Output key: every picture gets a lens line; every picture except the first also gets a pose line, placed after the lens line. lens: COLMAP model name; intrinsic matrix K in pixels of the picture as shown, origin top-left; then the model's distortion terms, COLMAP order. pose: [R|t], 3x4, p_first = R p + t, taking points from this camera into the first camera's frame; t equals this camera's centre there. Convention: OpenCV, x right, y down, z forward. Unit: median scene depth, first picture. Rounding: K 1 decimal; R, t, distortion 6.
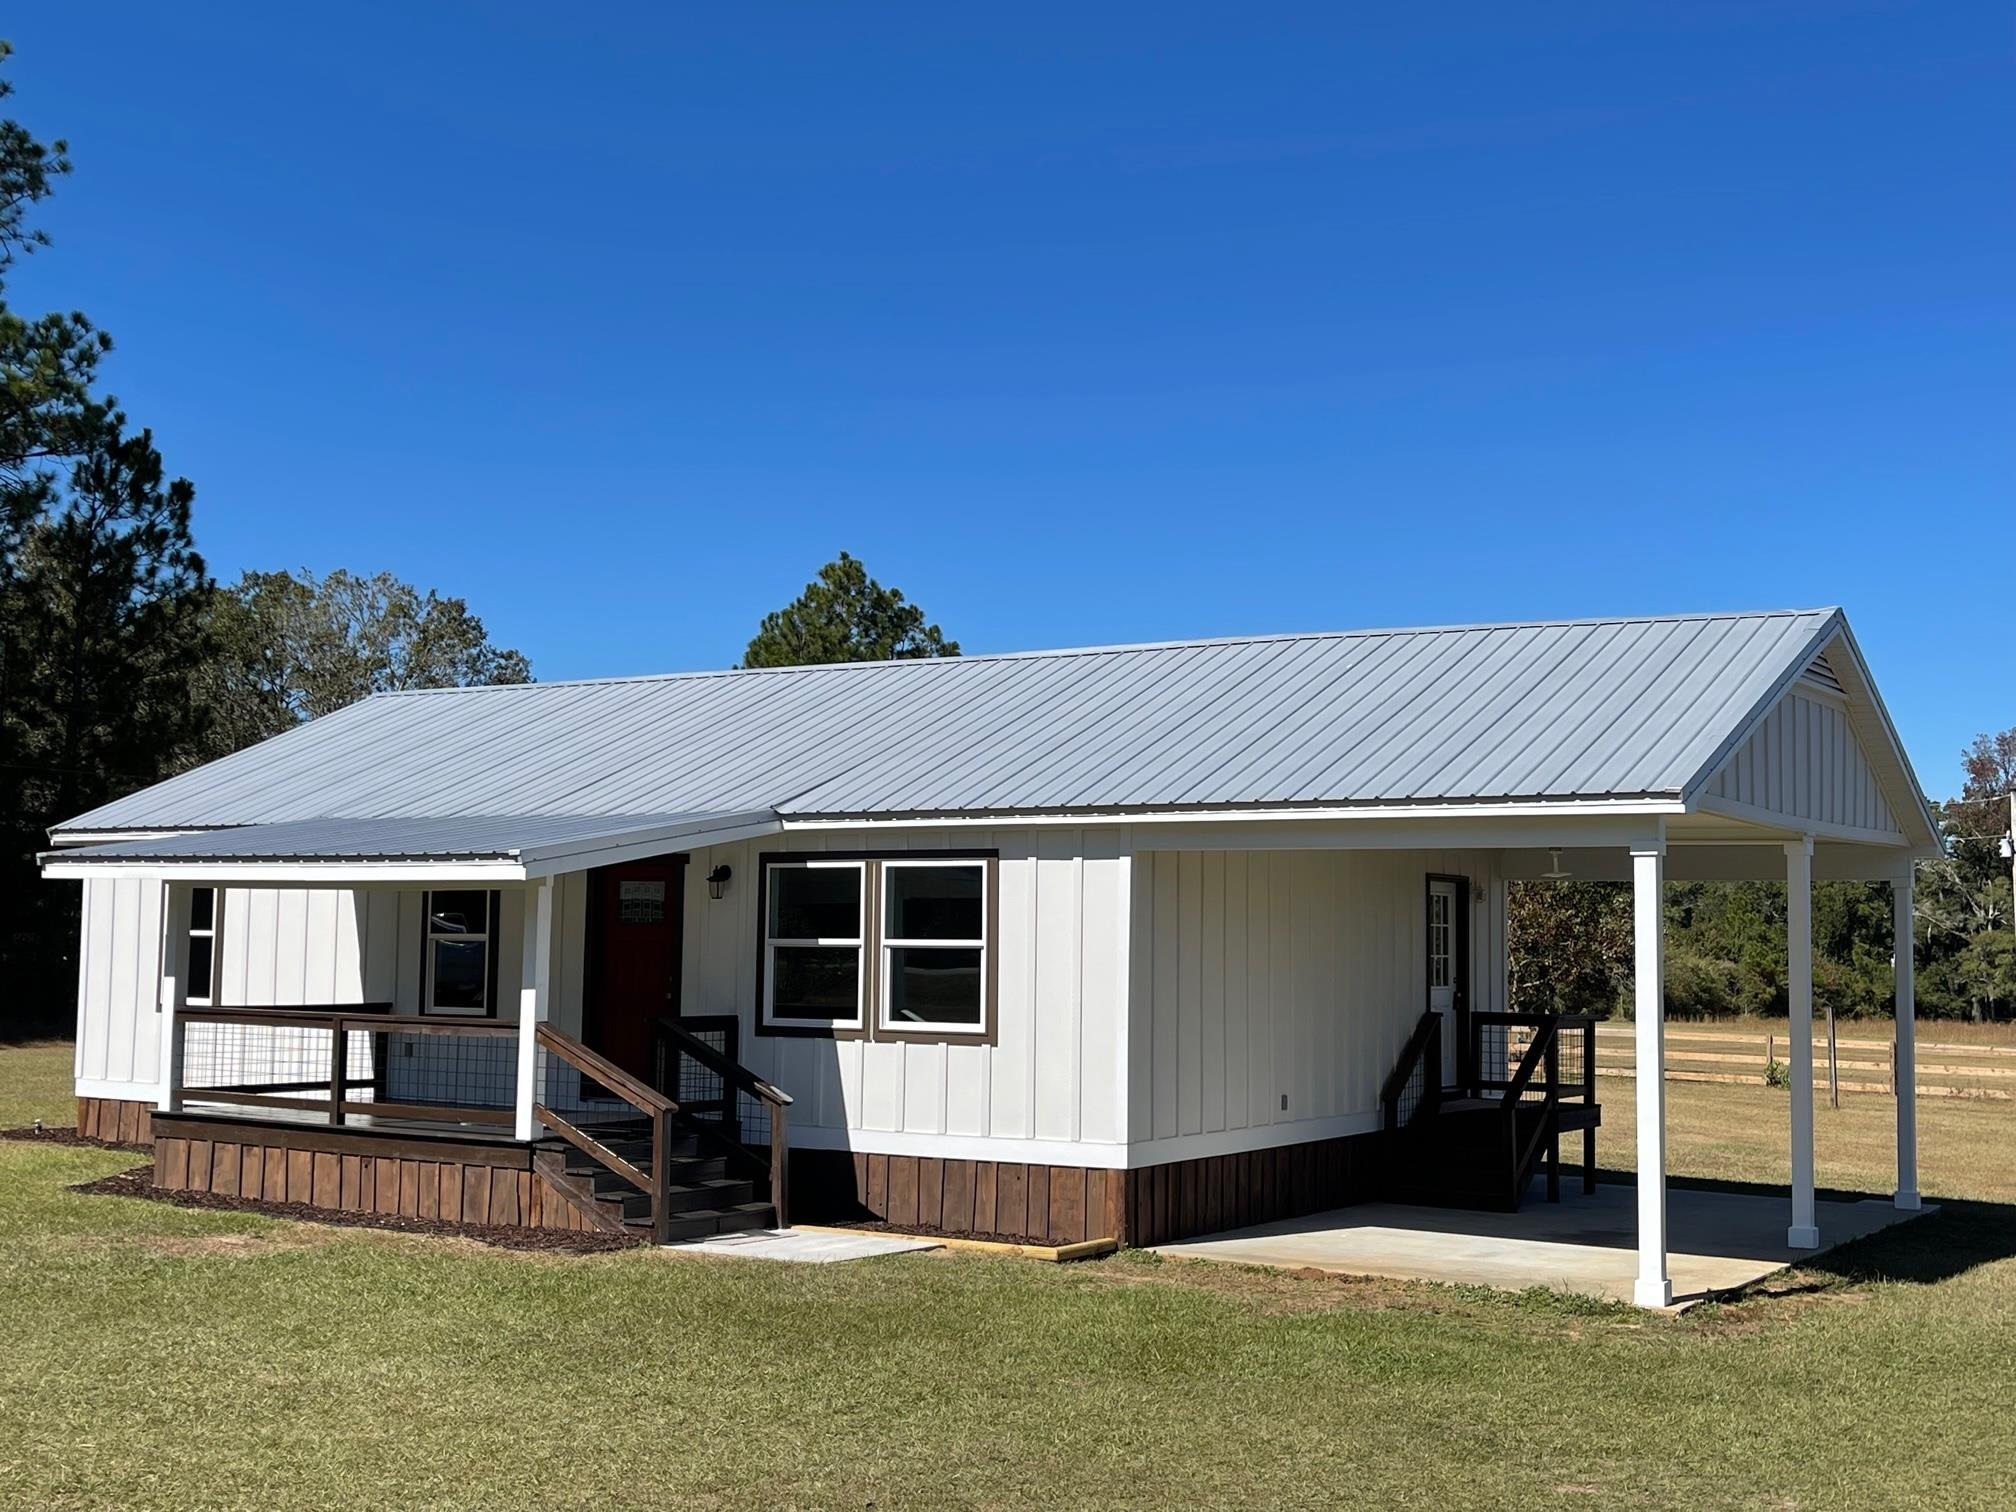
lens RADIAL K [[2328.5, 0, 1008.0], [0, 2328.5, 756.0], [0, 0, 1]] dist [0.145886, -0.367128]
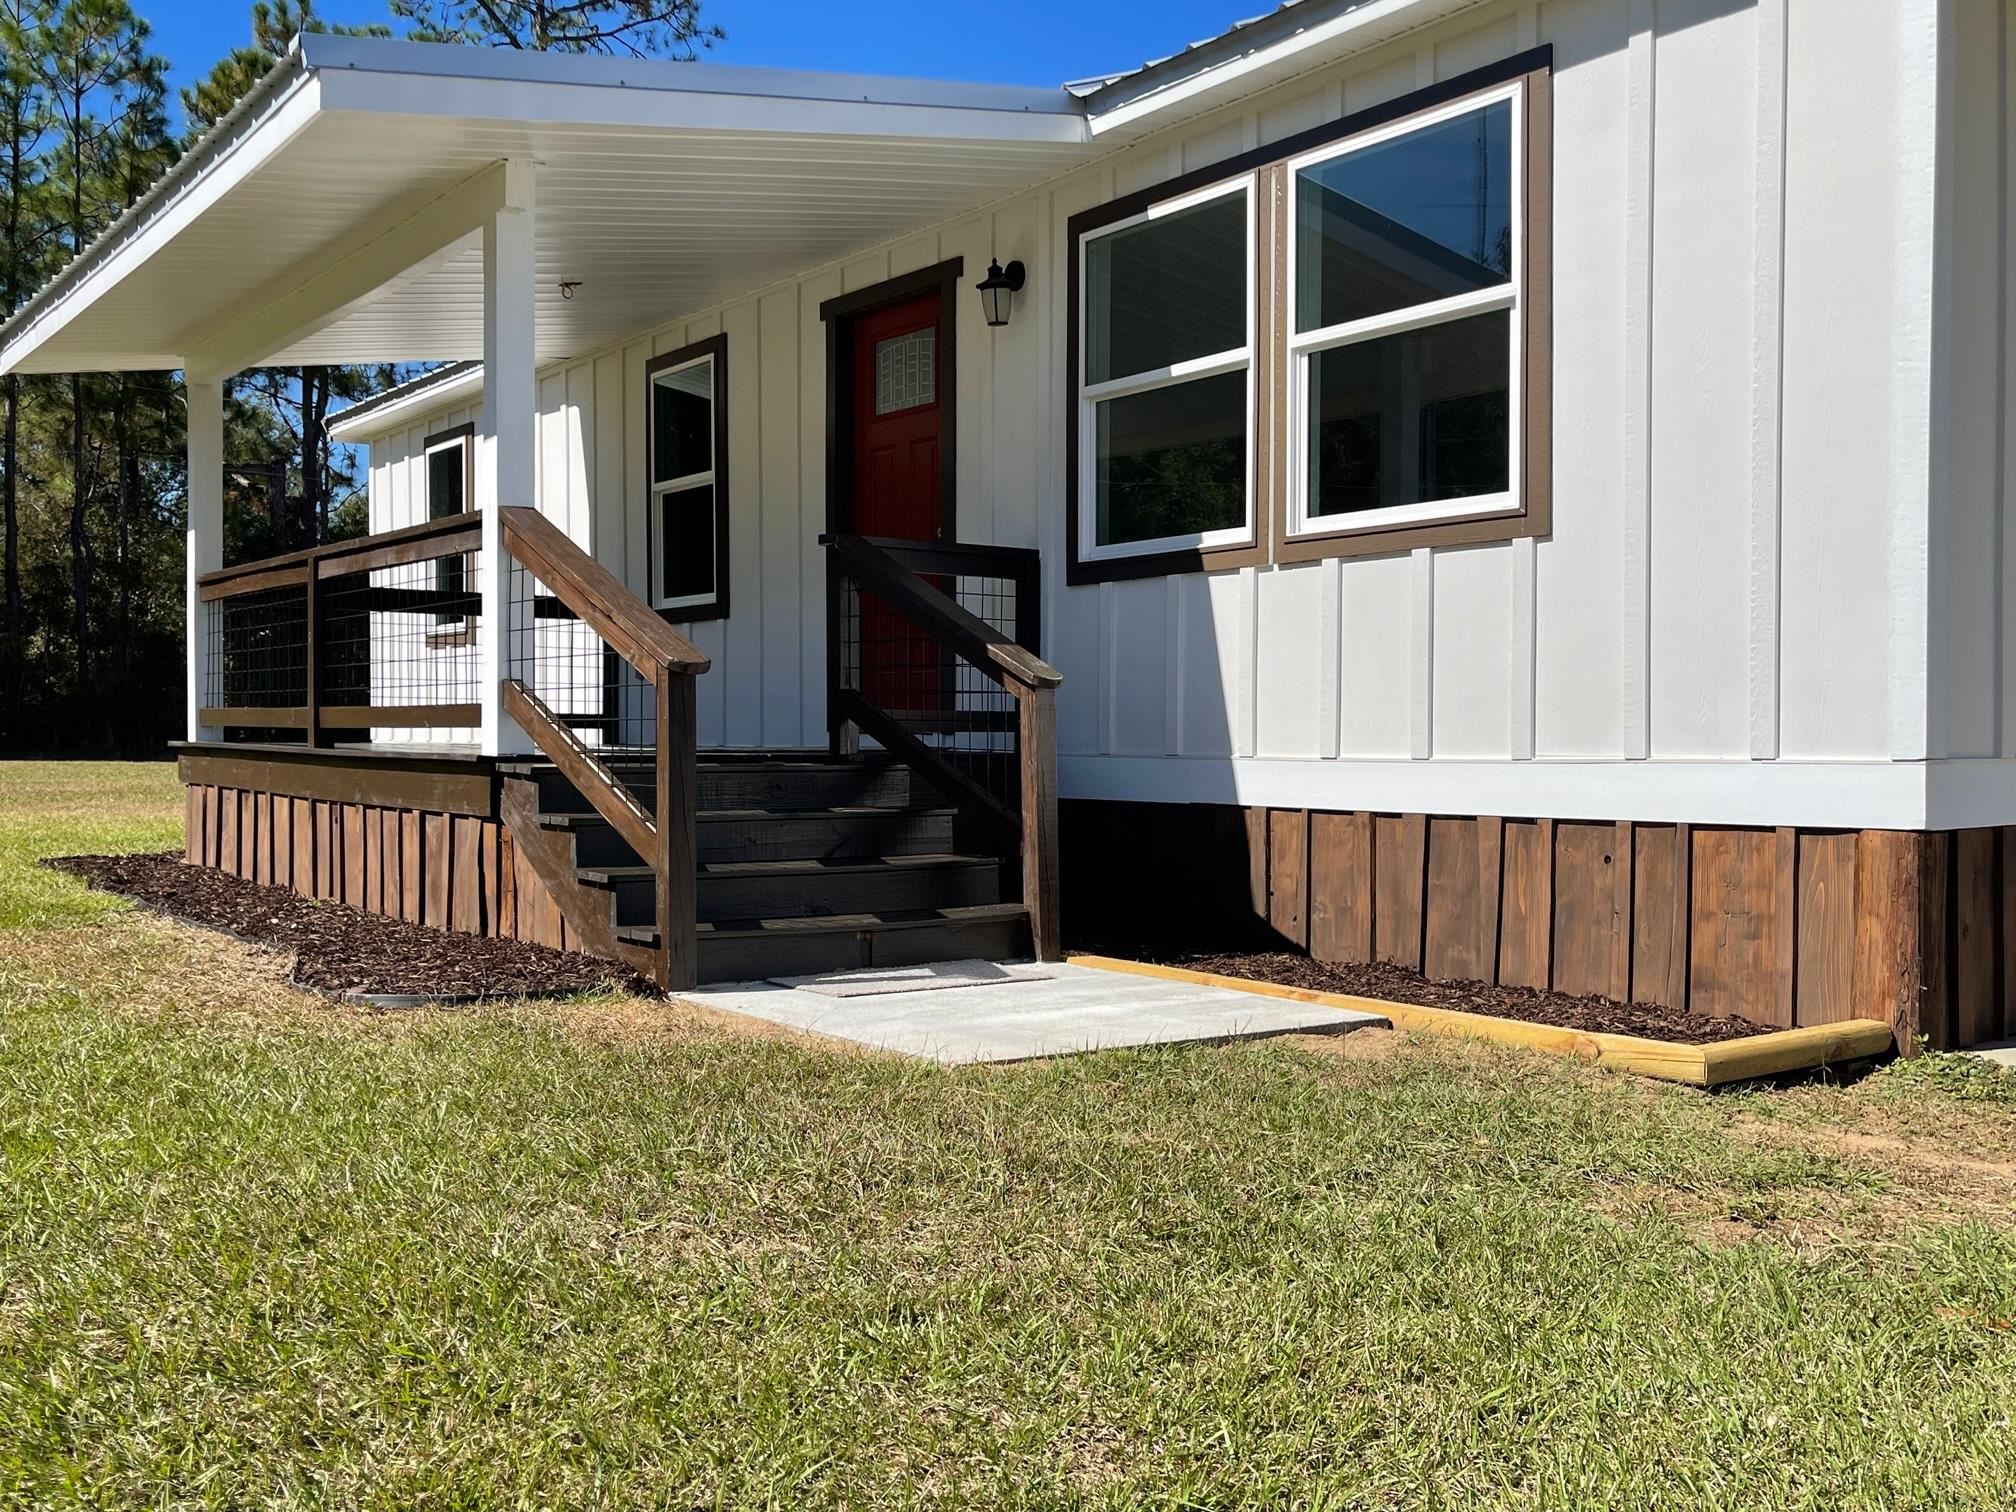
lens RADIAL K [[1816.1, 0, 1008.0], [0, 1816.1, 756.0], [0, 0, 1]] dist [0.048949, -0.011742]
pose [[0.935834, -0.008265, -0.352345, 0.017948], [0.039167, 0.995971, 0.080667, 0.128423], [0.350259, -0.089292, 0.932387, 0.648303]]
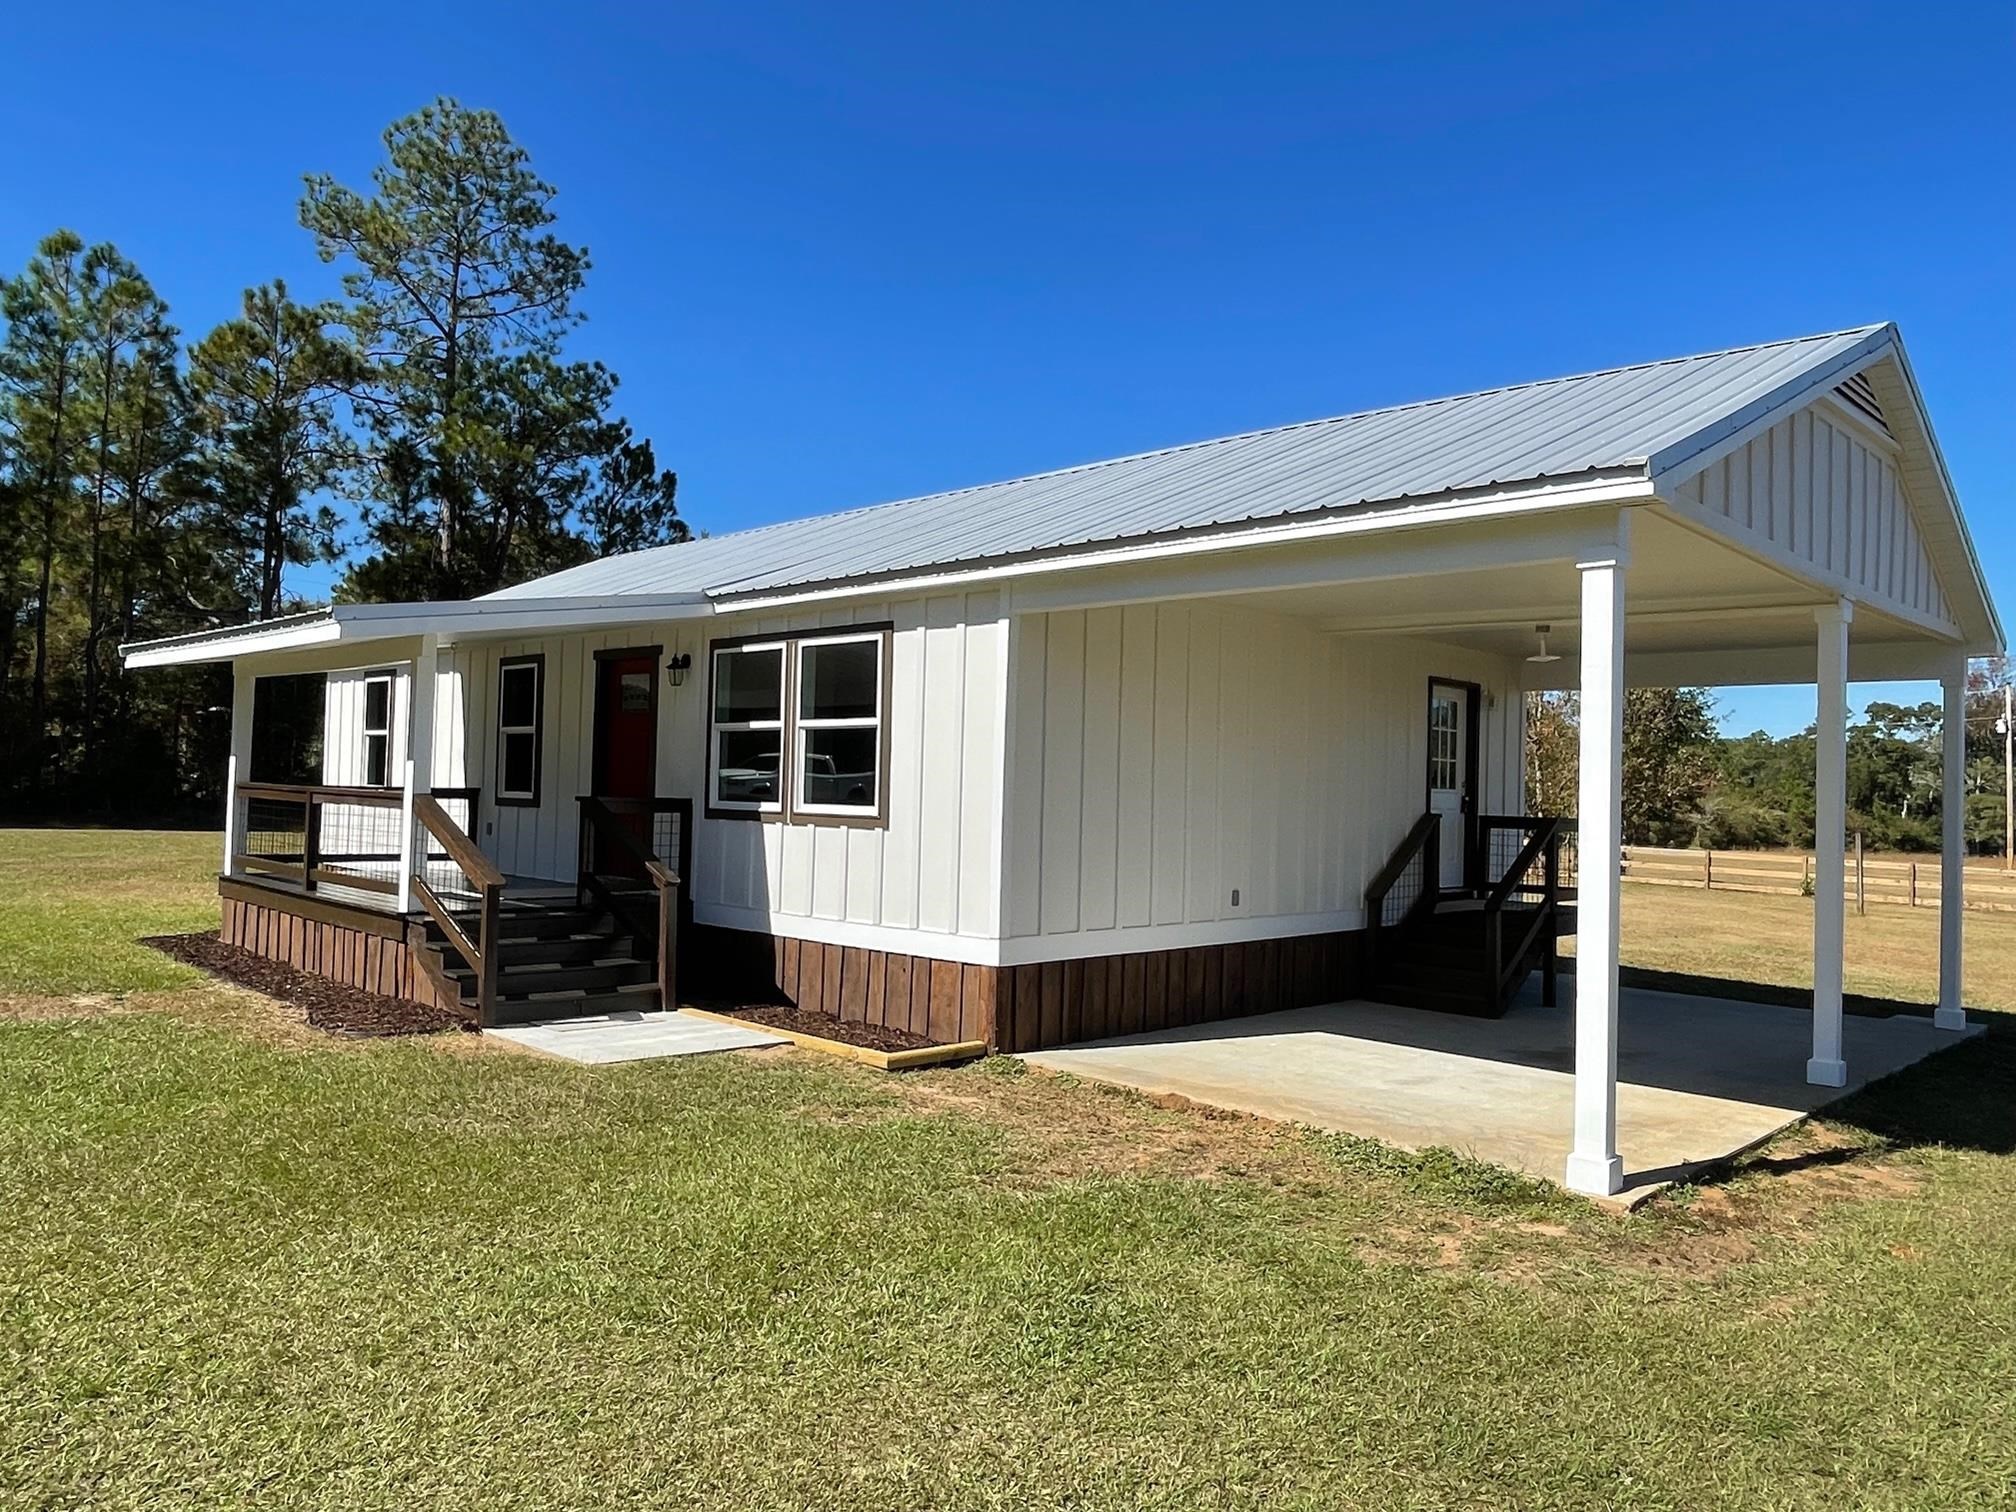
lens RADIAL K [[1376.4, 0, 1002.4], [0, 1376.4, 746.6], [0, 0, 1]] dist [0.025693, -0.043855]
pose [[0.976133, 0.005989, -0.217092, 0.154809], [0.003386, 0.999079, 0.042785, 0.065190], [0.217149, -0.042499, 0.975213, 0.456629]]
